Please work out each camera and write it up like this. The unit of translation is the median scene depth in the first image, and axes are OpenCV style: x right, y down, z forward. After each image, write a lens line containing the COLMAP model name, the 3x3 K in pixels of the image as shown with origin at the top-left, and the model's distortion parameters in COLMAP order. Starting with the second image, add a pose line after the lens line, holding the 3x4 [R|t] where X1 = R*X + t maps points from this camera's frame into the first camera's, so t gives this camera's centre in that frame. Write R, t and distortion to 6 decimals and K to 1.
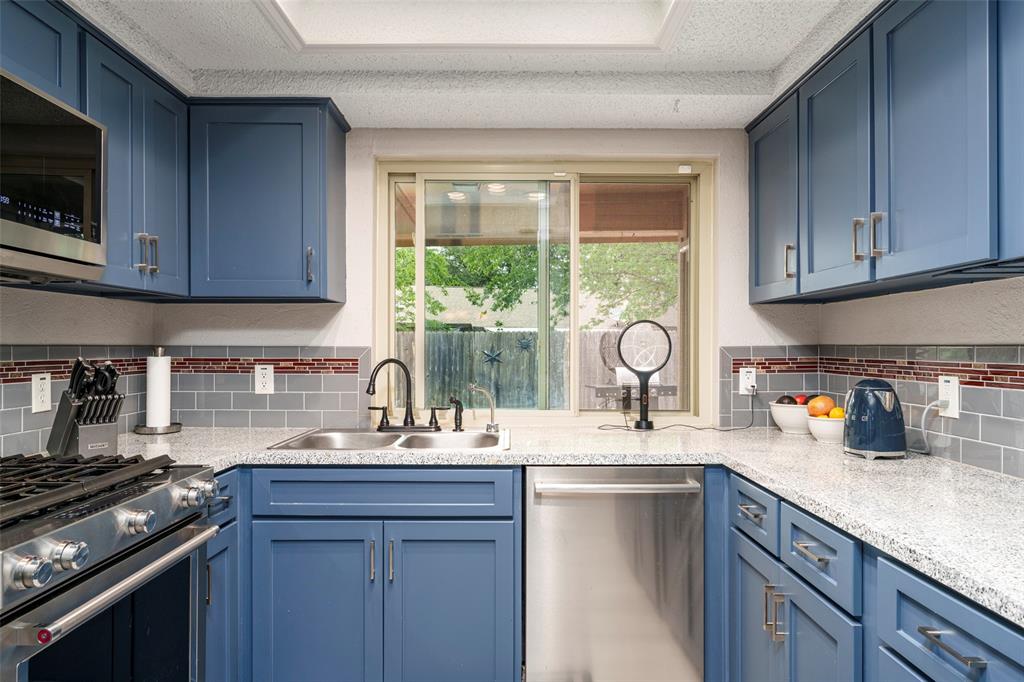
lens RADIAL K [[627.1, 0, 509.6], [0, 627.1, 342.8], [0, 0, 1]] dist [0.001055, -0.002157]
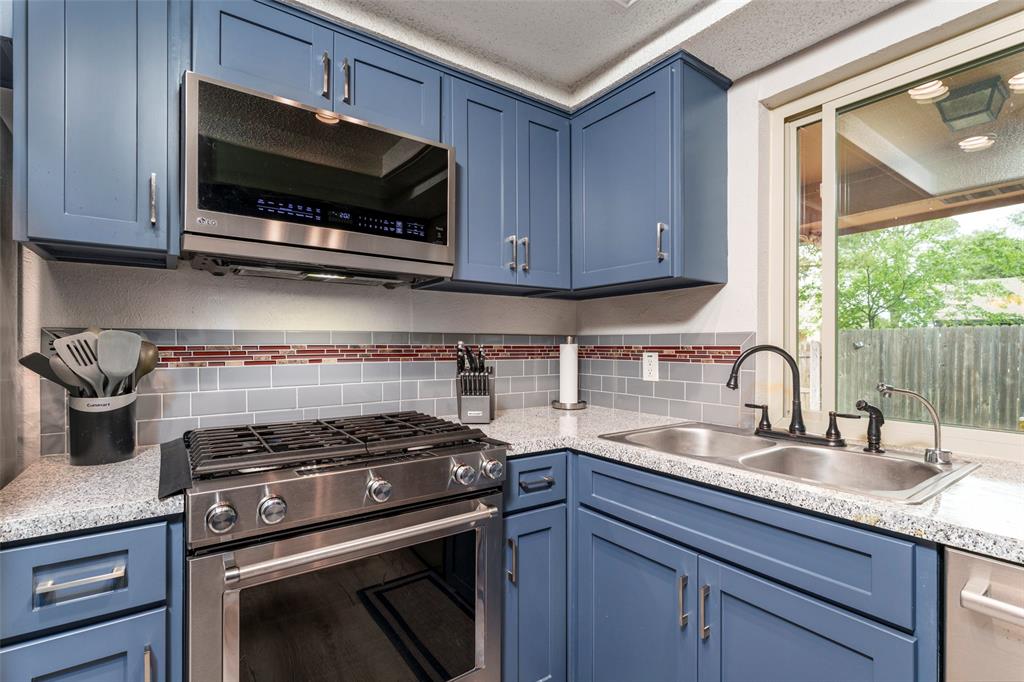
lens RADIAL K [[476.7, 0, 512.6], [0, 476.7, 345.8], [0, 0, 1]] dist [0.001307, -0.000777]
pose [[0.588380, -0.001308, -0.808584, 0.110920], [0.005504, 0.999982, 0.002387, 0.022954], [0.808566, -0.005855, 0.588376, 0.394569]]
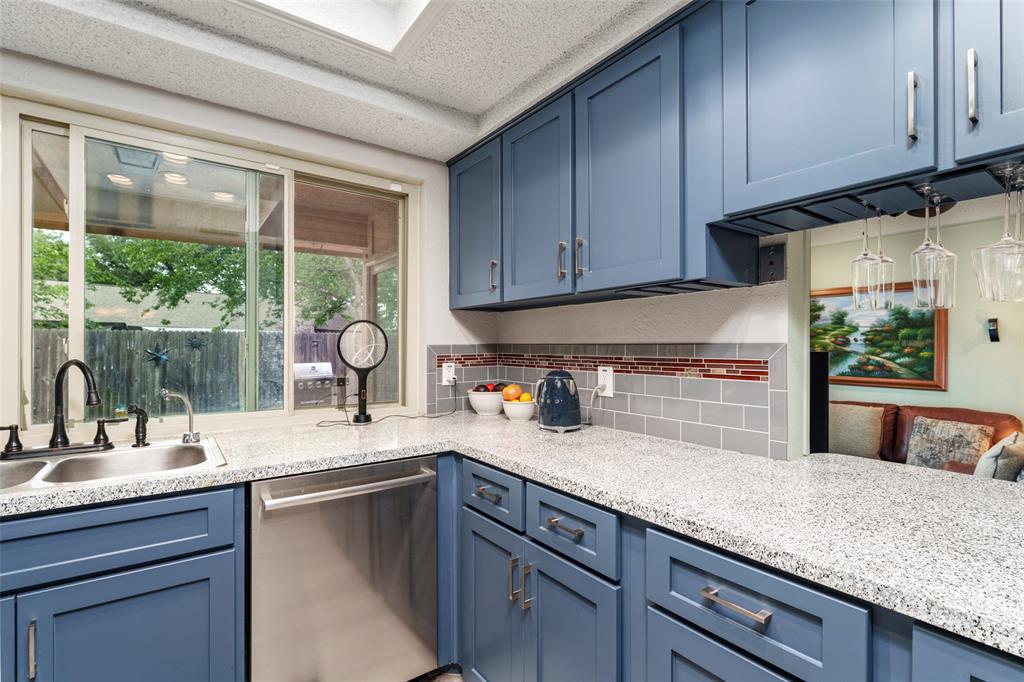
lens RADIAL K [[476.7, 0, 518.7], [0, 476.7, 345.0], [0, 0, 1]] dist [0.001307, -0.000777]
pose [[0.807069, 0.002571, 0.590452, -0.053584], [-0.005103, 0.999984, 0.002621, 0.003048], [-0.590435, -0.005129, 0.807069, 0.206553]]
